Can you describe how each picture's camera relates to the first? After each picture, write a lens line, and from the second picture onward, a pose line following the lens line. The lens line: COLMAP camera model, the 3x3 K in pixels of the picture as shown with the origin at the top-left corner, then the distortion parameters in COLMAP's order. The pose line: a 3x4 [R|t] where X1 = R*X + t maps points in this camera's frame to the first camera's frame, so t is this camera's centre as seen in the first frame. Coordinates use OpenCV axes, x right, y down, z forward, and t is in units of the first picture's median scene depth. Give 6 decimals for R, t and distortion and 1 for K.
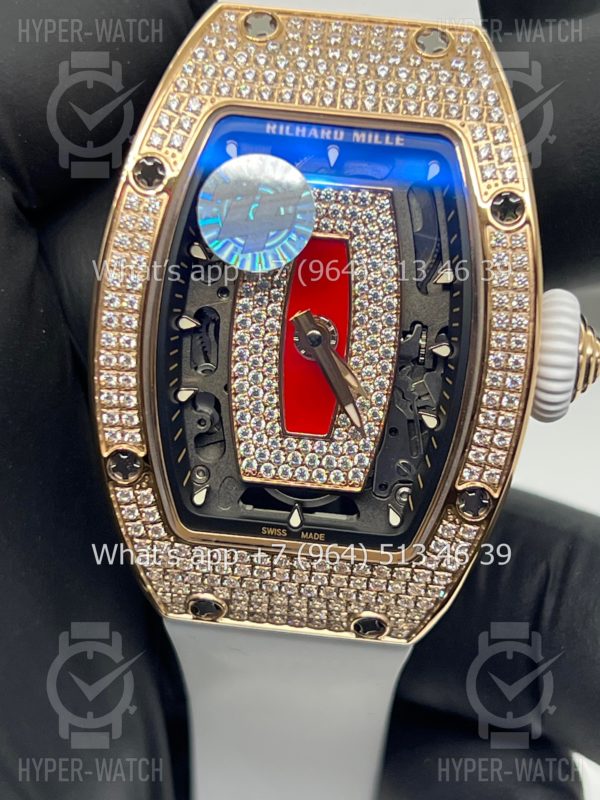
lens RADIAL K [[1807.8, 0, 300.1], [0, 1807.8, 400.3], [0, 0, 1]] dist [0.253872, -0.103964]
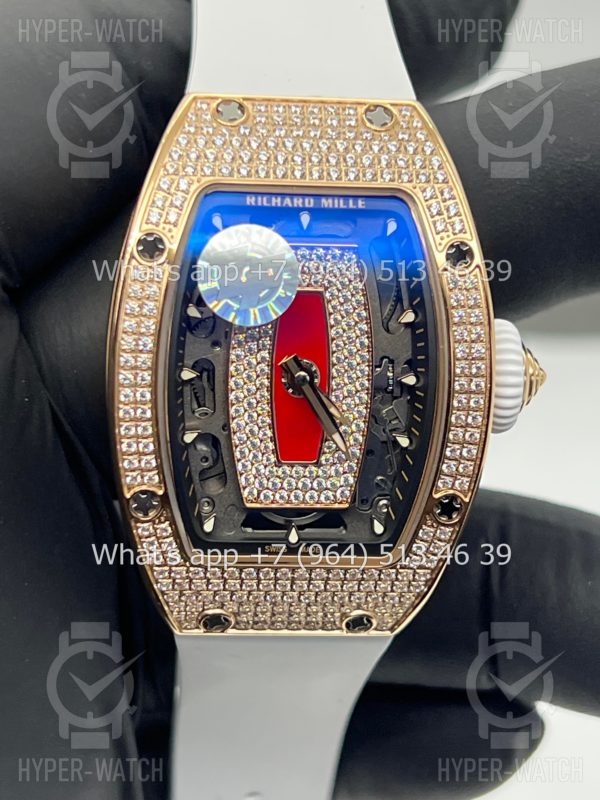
lens RADIAL K [[1807.8, 0, 300.1], [0, 1807.8, 400.3], [0, 0, 1]] dist [0.253872, -0.103964]
pose [[0.986111, -0.084548, 0.142960, -0.157929], [0.084362, 0.996408, 0.007373, -0.028933], [-0.143070, 0.004790, 0.989701, -0.139601]]
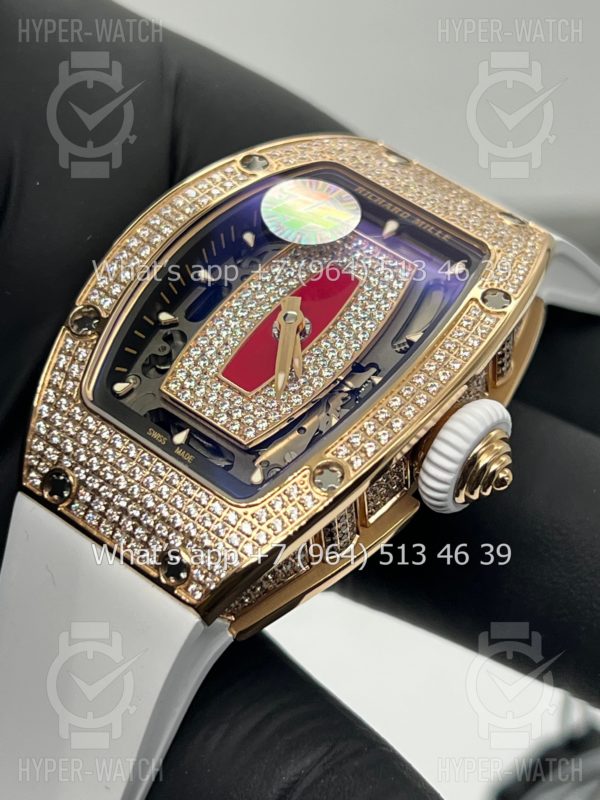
lens RADIAL K [[1807.8, 0, 300.1], [0, 1807.8, 400.3], [0, 0, 1]] dist [0.253872, -0.103964]
pose [[0.835285, 0.460340, -0.300642, 0.367517], [-0.545390, 0.624469, -0.559096, 0.616109], [-0.069633, 0.630972, 0.772674, 0.165261]]
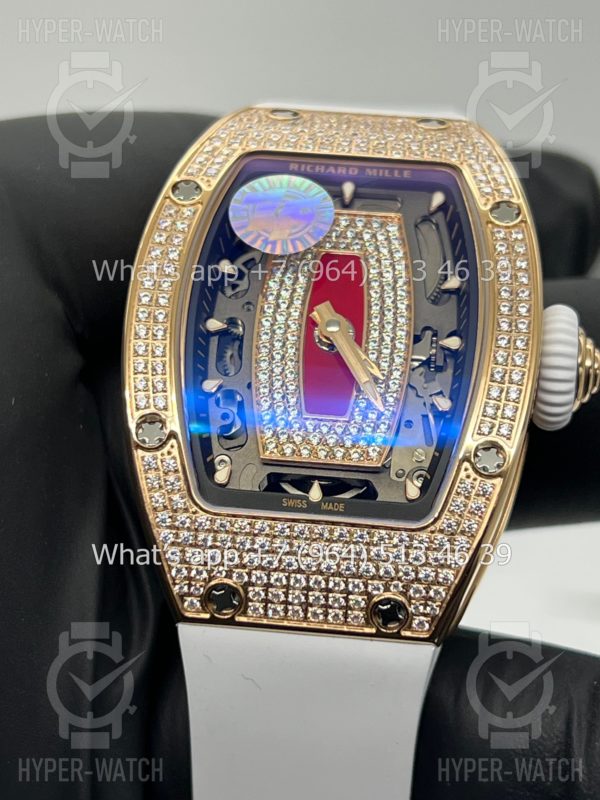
lens RADIAL K [[1807.8, 0, 300.1], [0, 1807.8, 400.3], [0, 0, 1]] dist [0.253872, -0.103964]
pose [[0.999312, 0.016225, 0.033348, -0.047170], [0.003872, 0.848654, -0.528934, 0.571051], [-0.036883, 0.528700, 0.848007, 0.107943]]
